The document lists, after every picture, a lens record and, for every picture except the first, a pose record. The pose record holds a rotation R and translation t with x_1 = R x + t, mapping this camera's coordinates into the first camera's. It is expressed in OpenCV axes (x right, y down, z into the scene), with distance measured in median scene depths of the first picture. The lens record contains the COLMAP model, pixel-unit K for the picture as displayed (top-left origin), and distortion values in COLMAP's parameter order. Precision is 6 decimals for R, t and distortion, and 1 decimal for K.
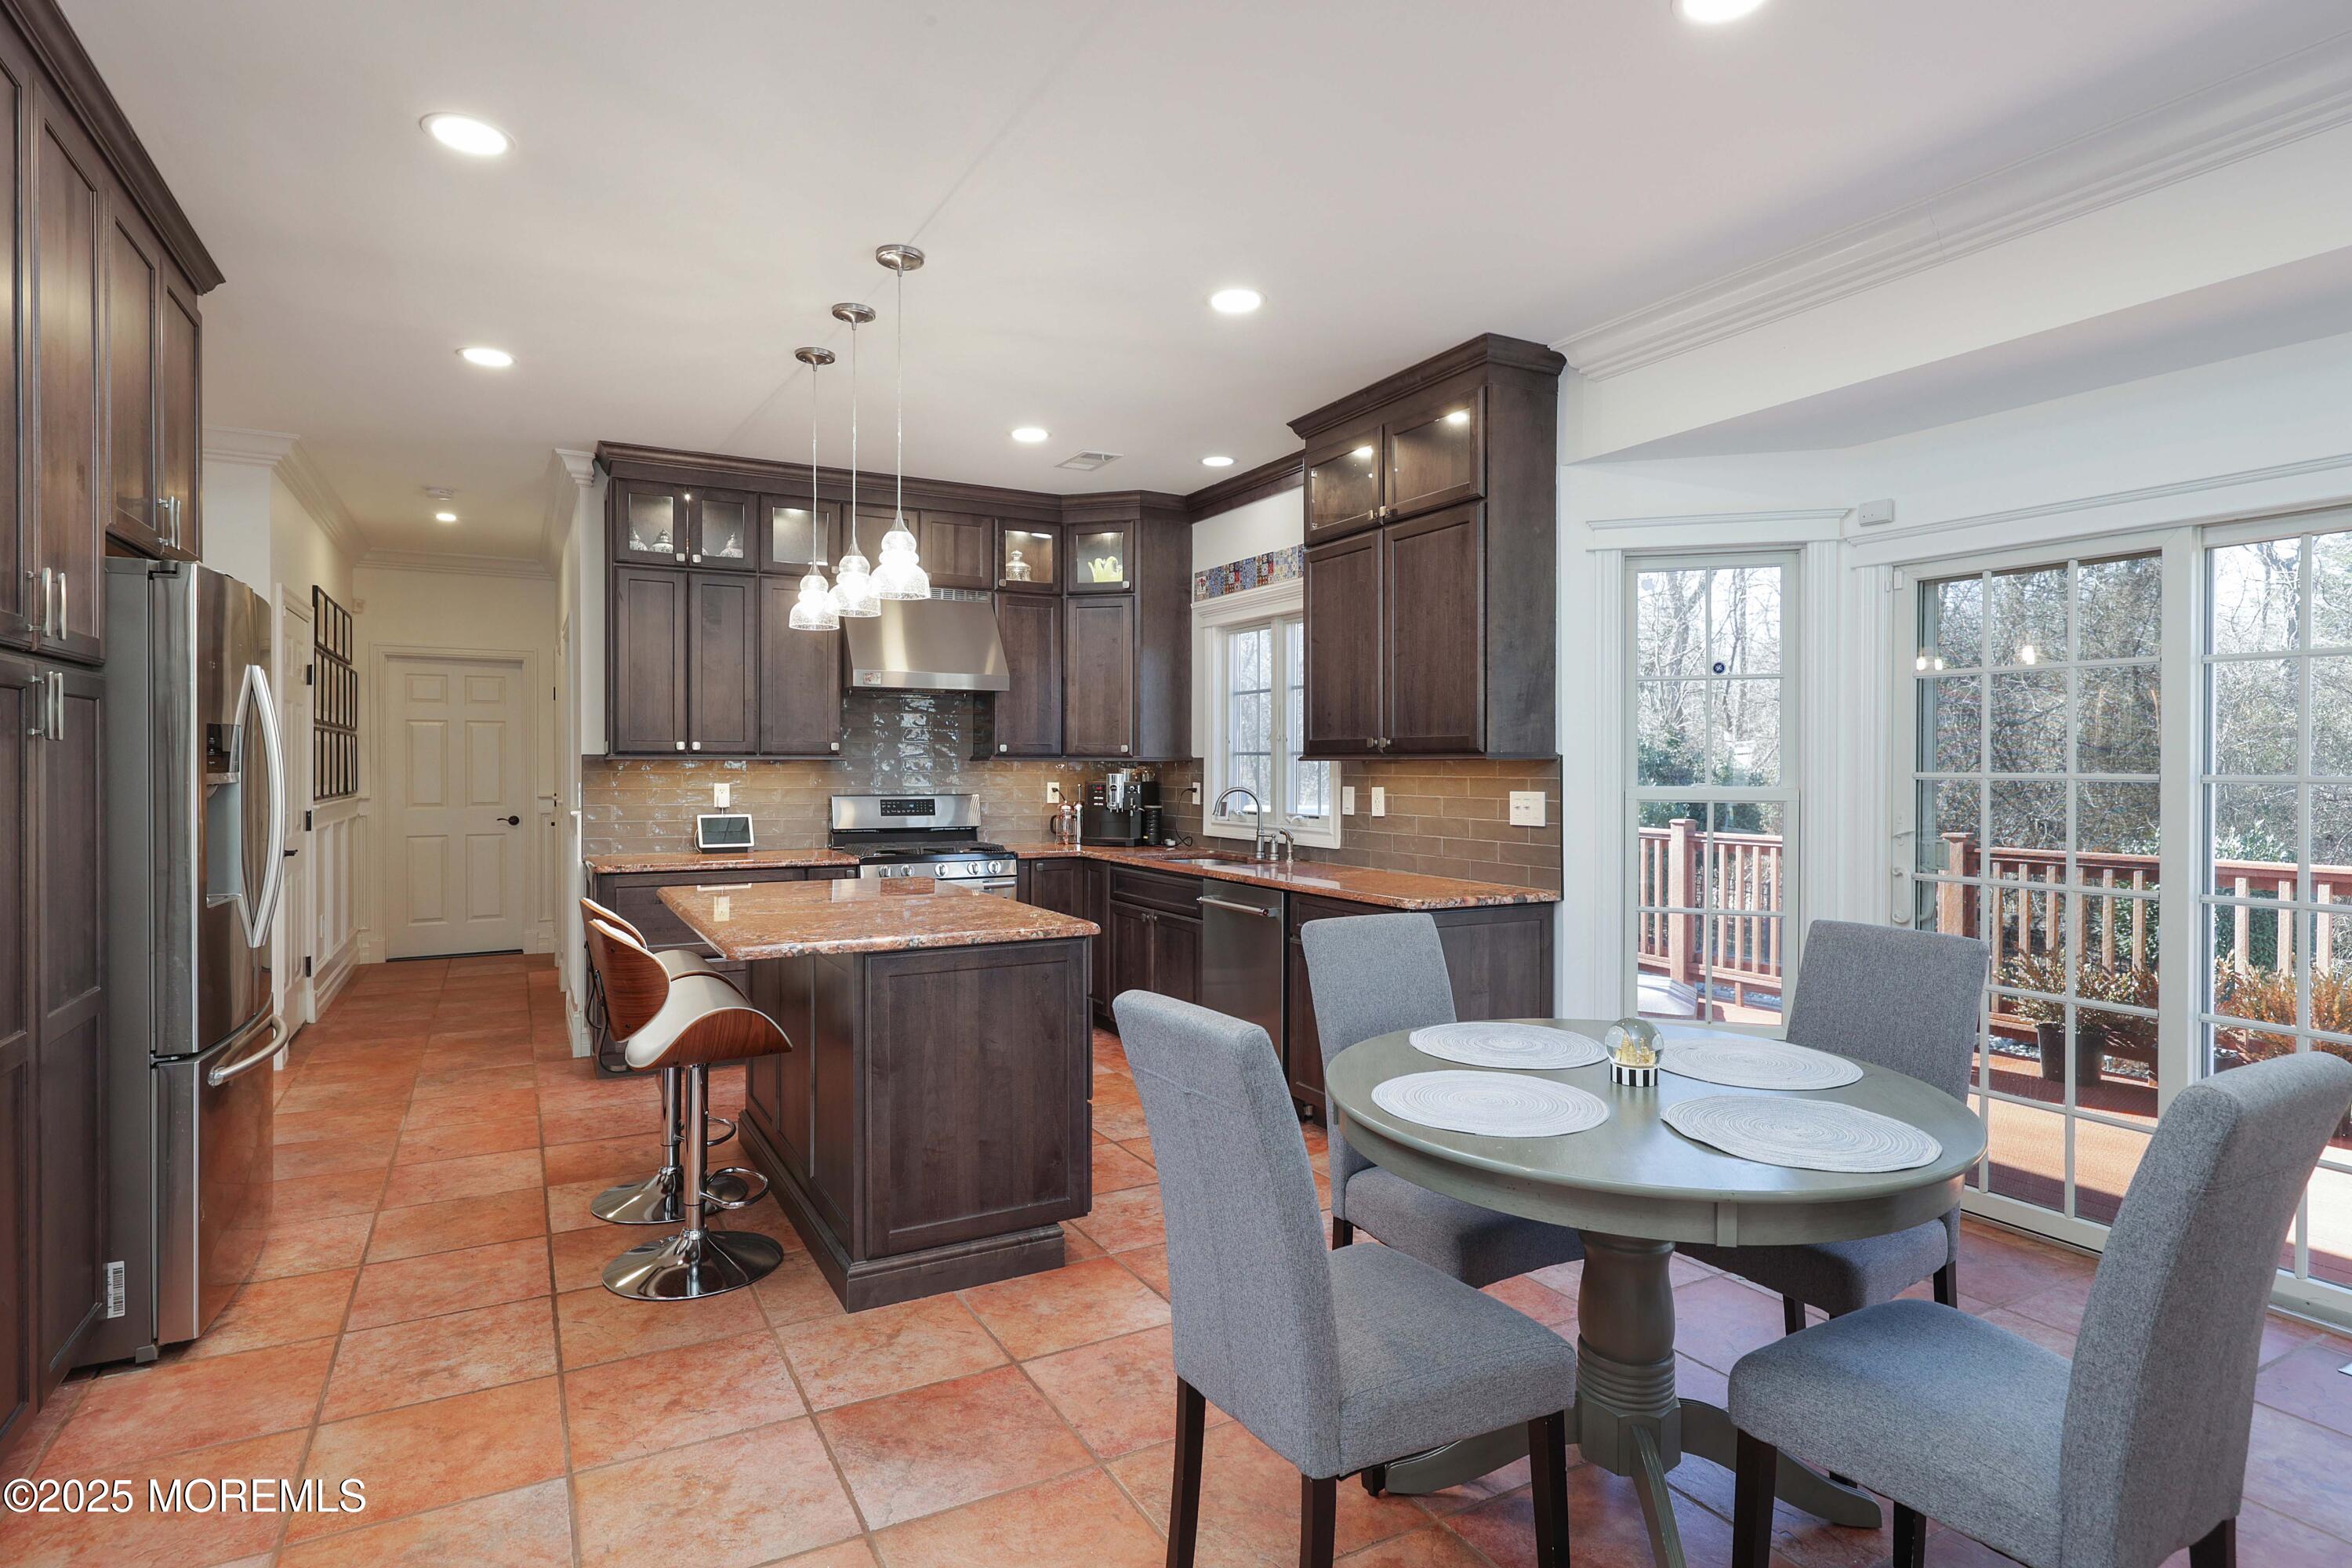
lens RADIAL K [[1226.0, 0, 1179.4], [0, 1226.0, 768.7], [0, 0, 1]] dist [0.003563, 0.002424]
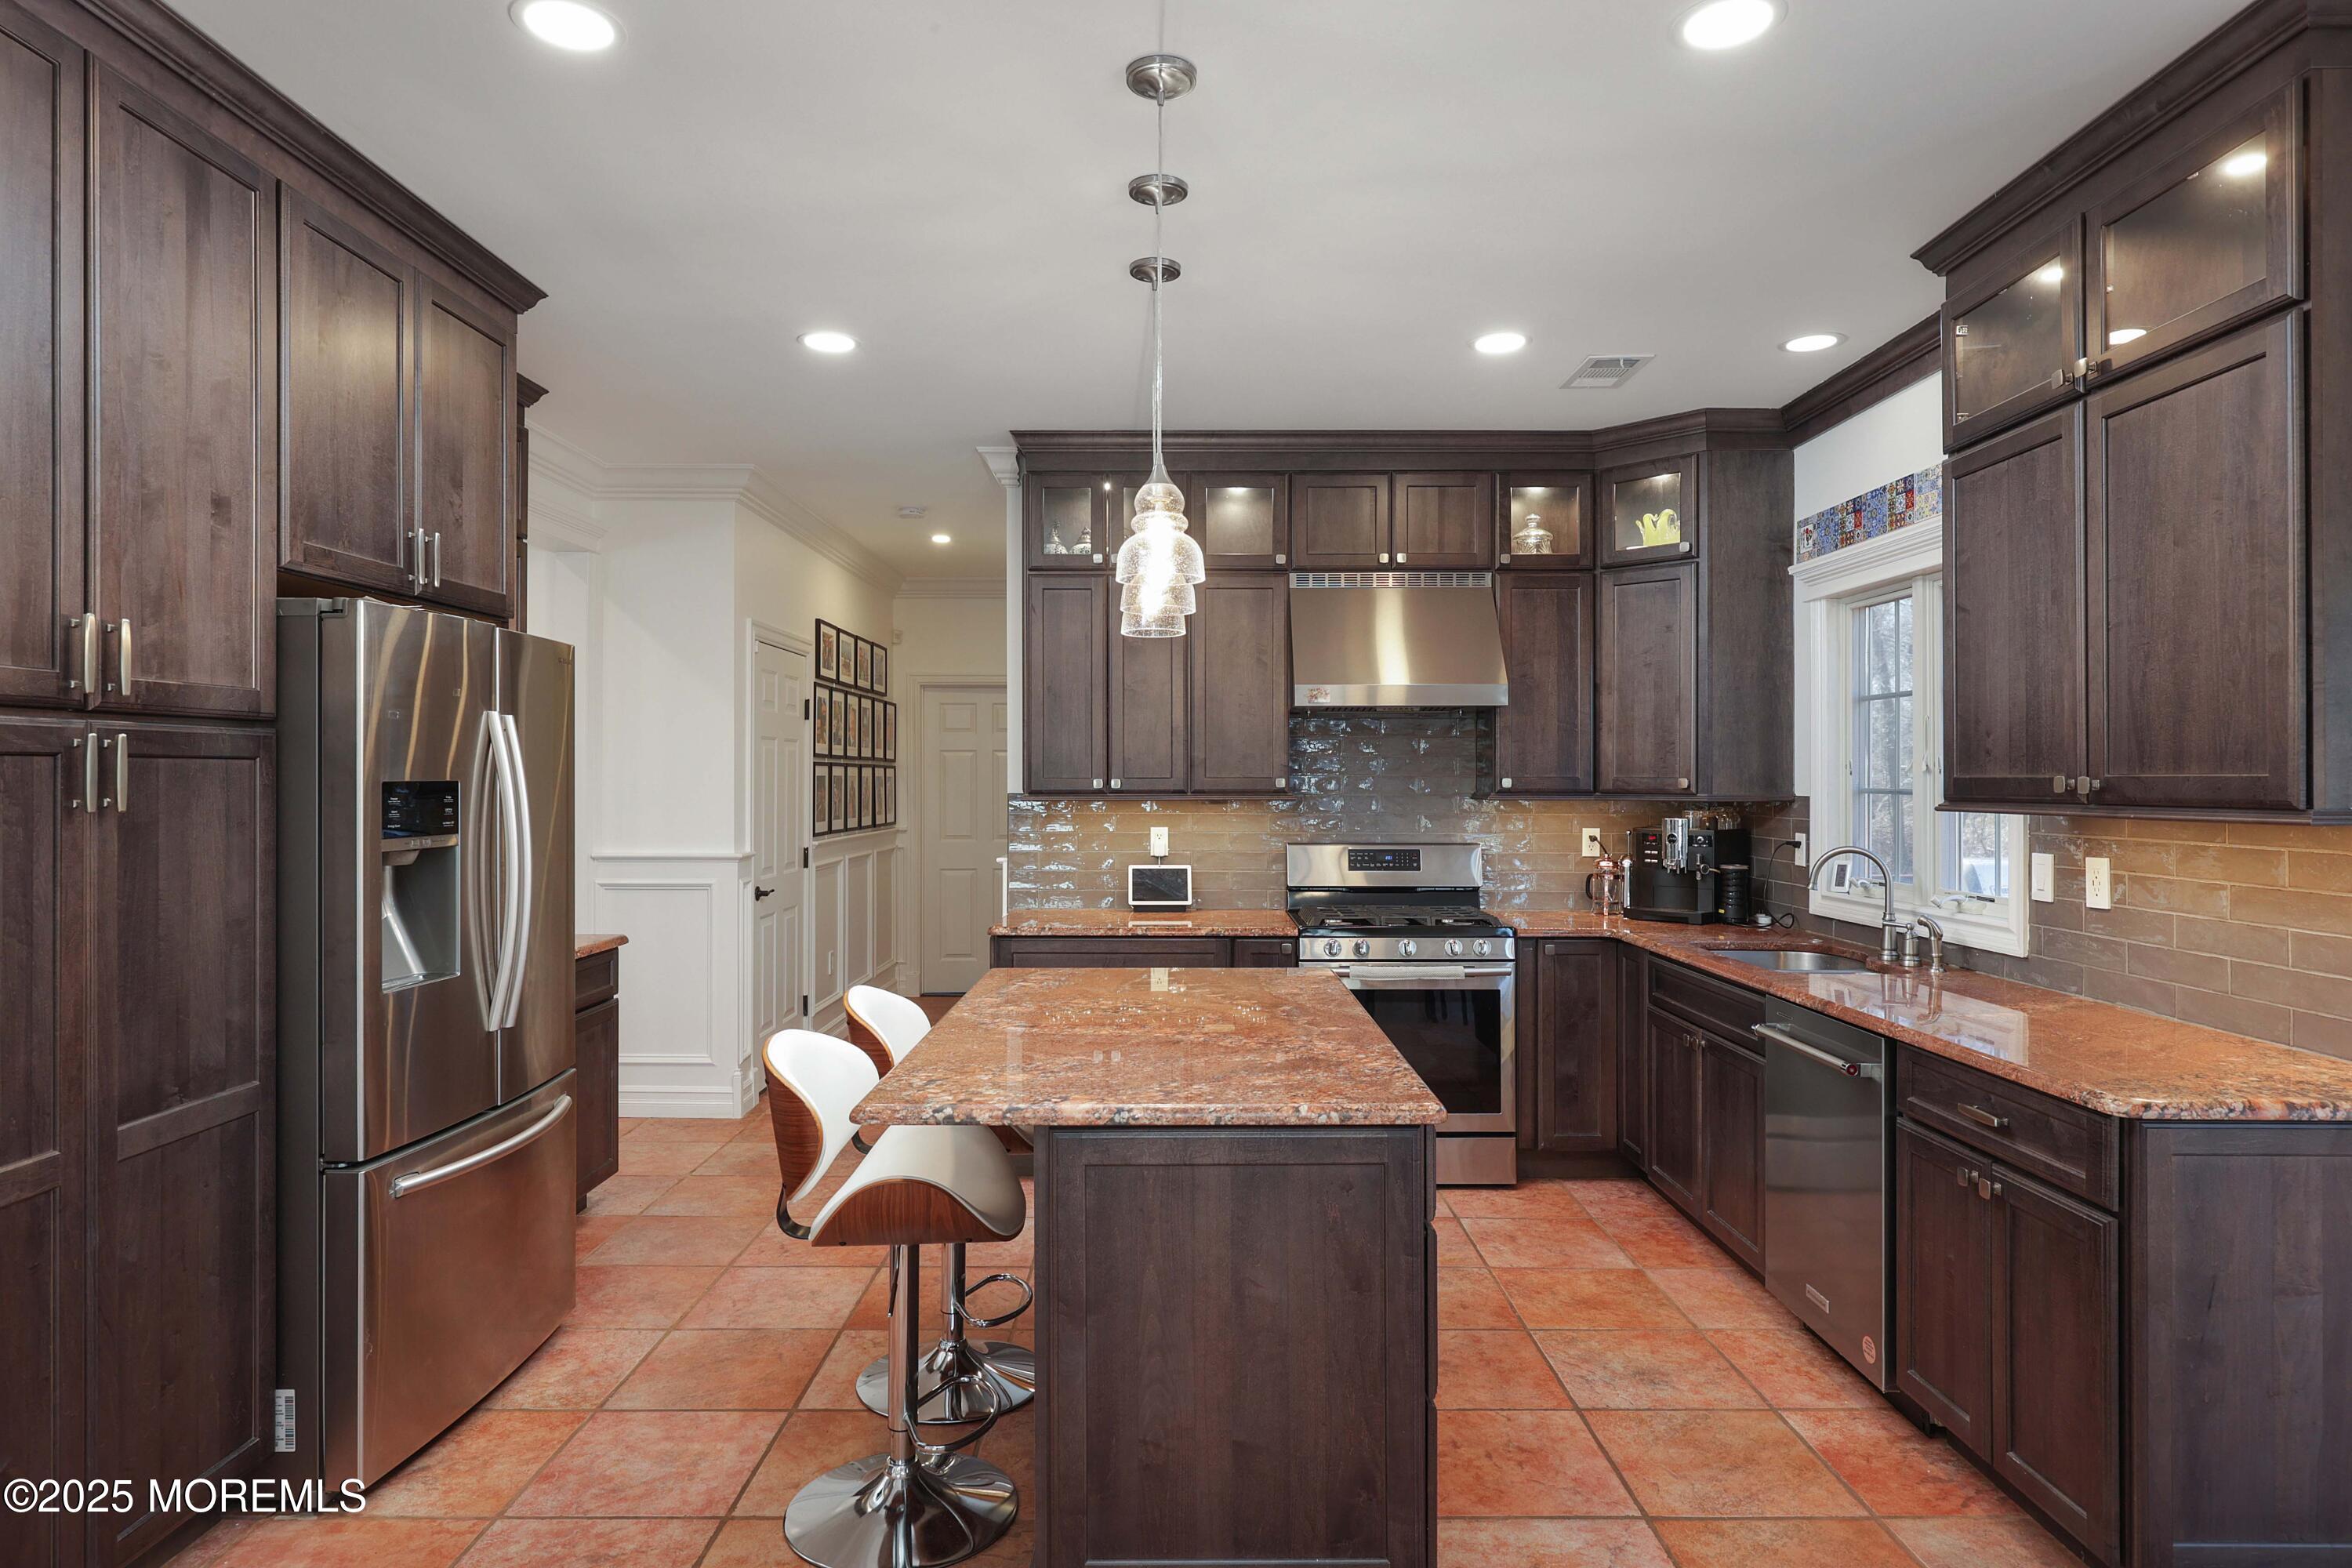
lens RADIAL K [[1349.5, 0, 1173.3], [0, 1349.5, 773.3], [0, 0, 1]] dist [0.002150, -0.000118]
pose [[0.875582, -0.004645, -0.483047, 0.082433], [0.000118, 0.999956, -0.009402, -0.016966], [0.483069, 0.008175, 0.875544, 0.219555]]
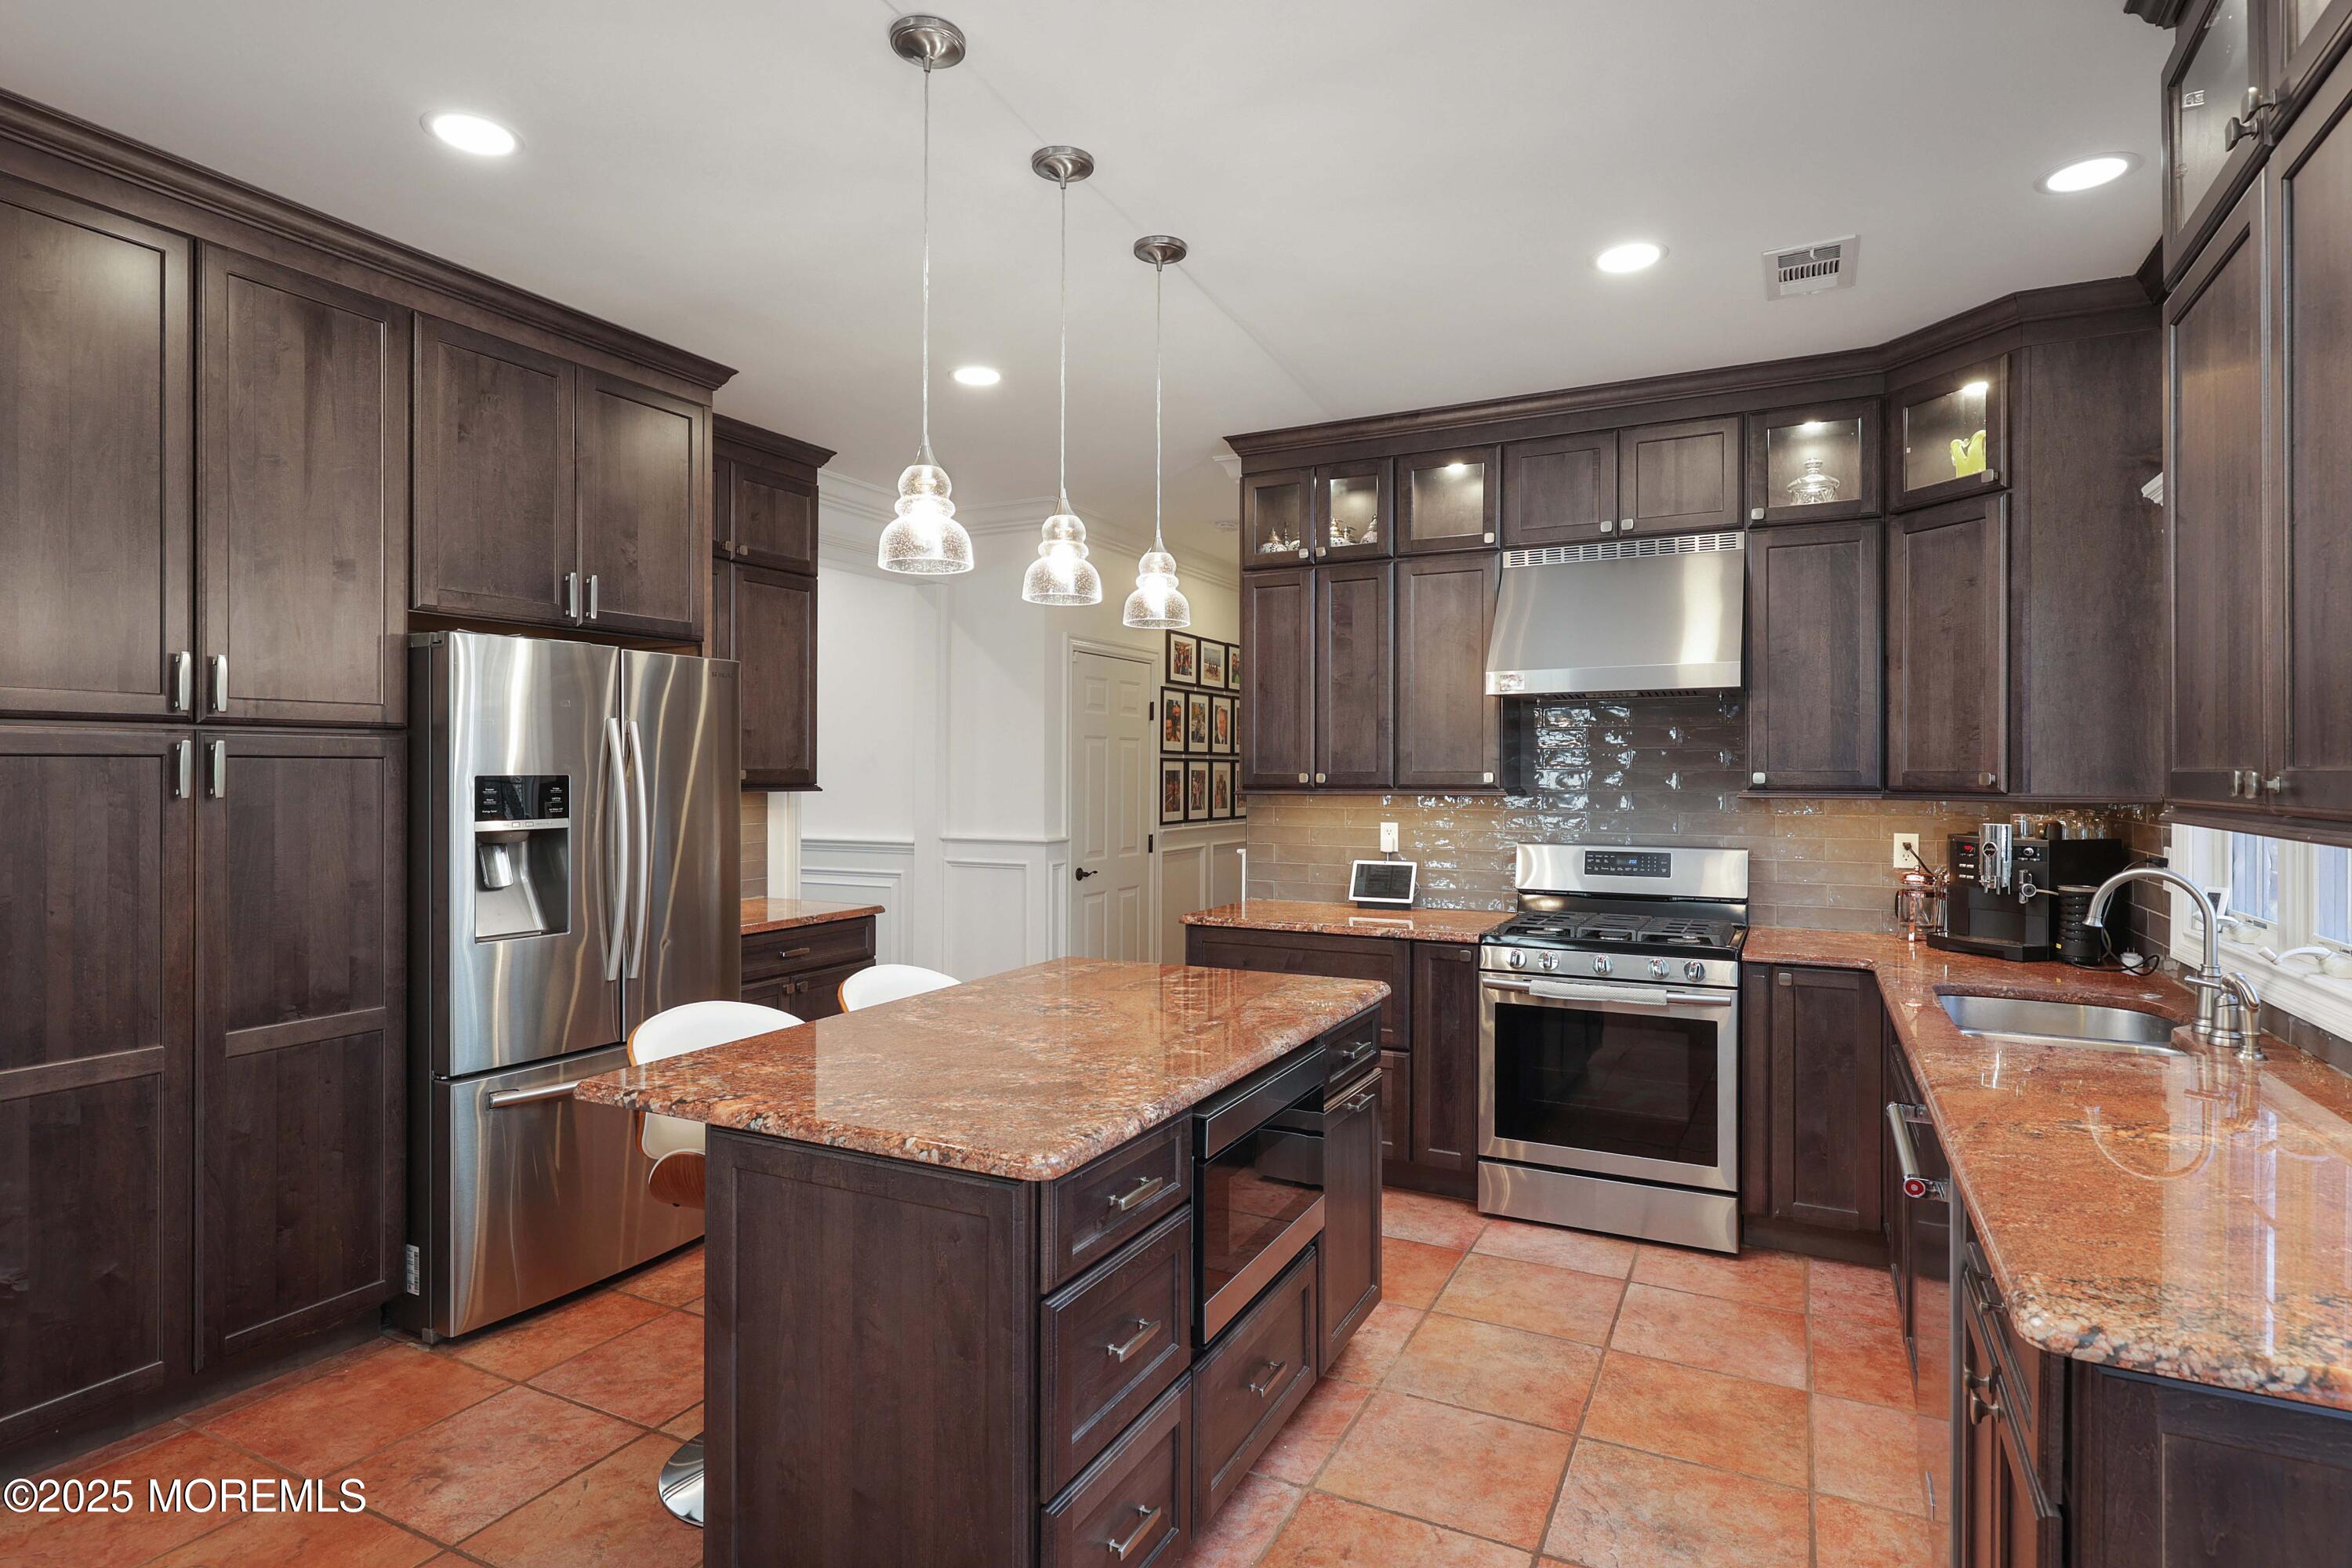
lens RADIAL K [[1207.8, 0, 1169.7], [0, 1207.8, 769.2], [0, 0, 1]] dist [0.001586, -0.000713]
pose [[0.558022, -0.005192, -0.829810, 0.226363], [-0.002261, 0.999967, -0.007777, -0.017994], [0.829823, 0.006216, 0.557992, 0.462703]]
